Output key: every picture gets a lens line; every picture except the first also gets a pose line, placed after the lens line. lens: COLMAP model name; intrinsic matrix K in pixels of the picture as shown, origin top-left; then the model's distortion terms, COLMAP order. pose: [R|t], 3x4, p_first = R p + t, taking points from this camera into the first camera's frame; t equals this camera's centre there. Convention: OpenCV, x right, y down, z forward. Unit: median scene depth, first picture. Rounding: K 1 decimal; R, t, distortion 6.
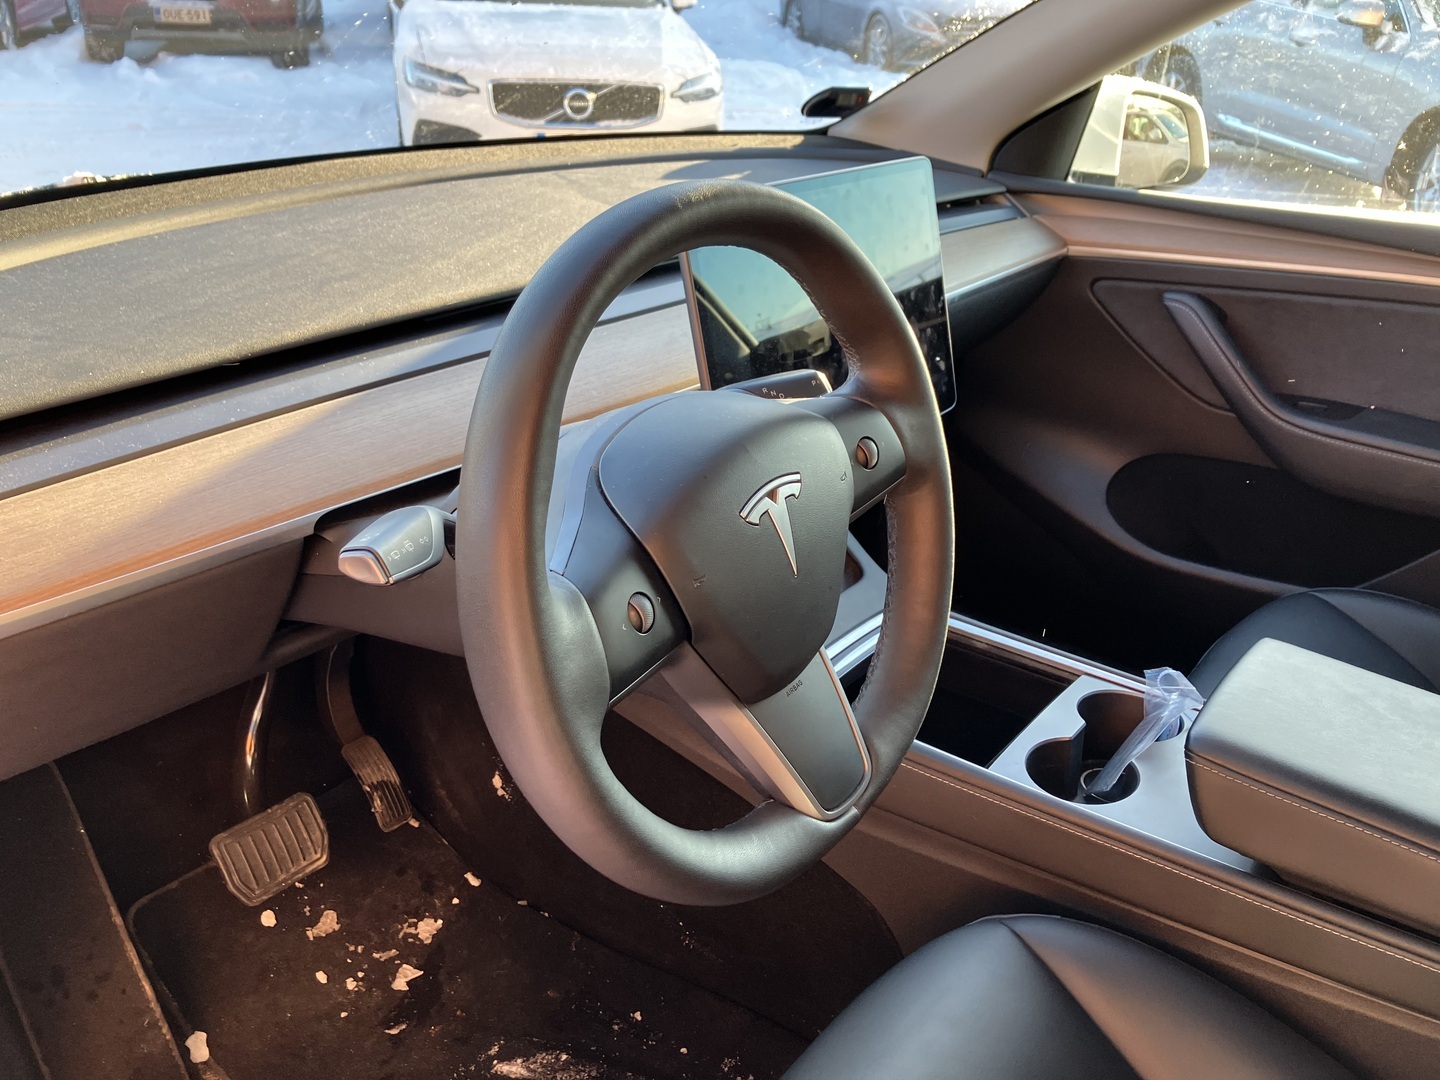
lens RADIAL K [[1150.7, 0, 720.0], [0, 1150.7, 540.0], [0, 0, 1]] dist [0.051098, -0.001266]
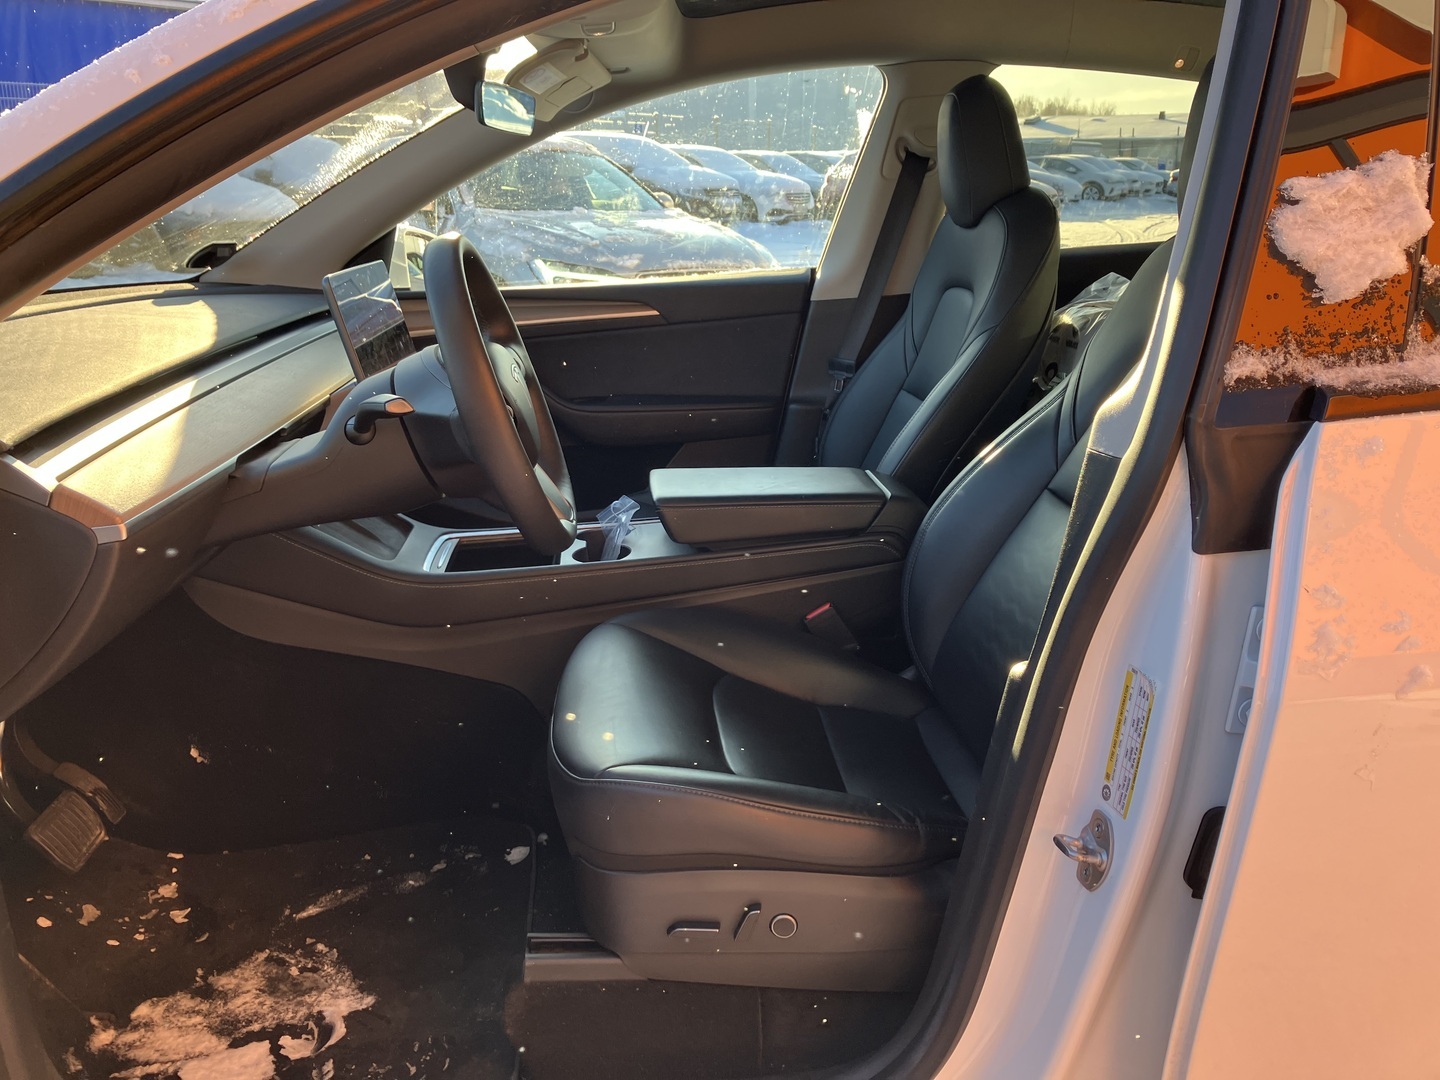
lens RADIAL K [[1150.7, 0, 720.0], [0, 1150.7, 540.0], [0, 0, 1]] dist [0.051098, -0.001266]
pose [[0.712622, -0.238754, 0.659671, -0.577835], [0.333705, 0.942478, -0.019381, 0.206184], [-0.617099, 0.233947, 0.751304, -0.401041]]
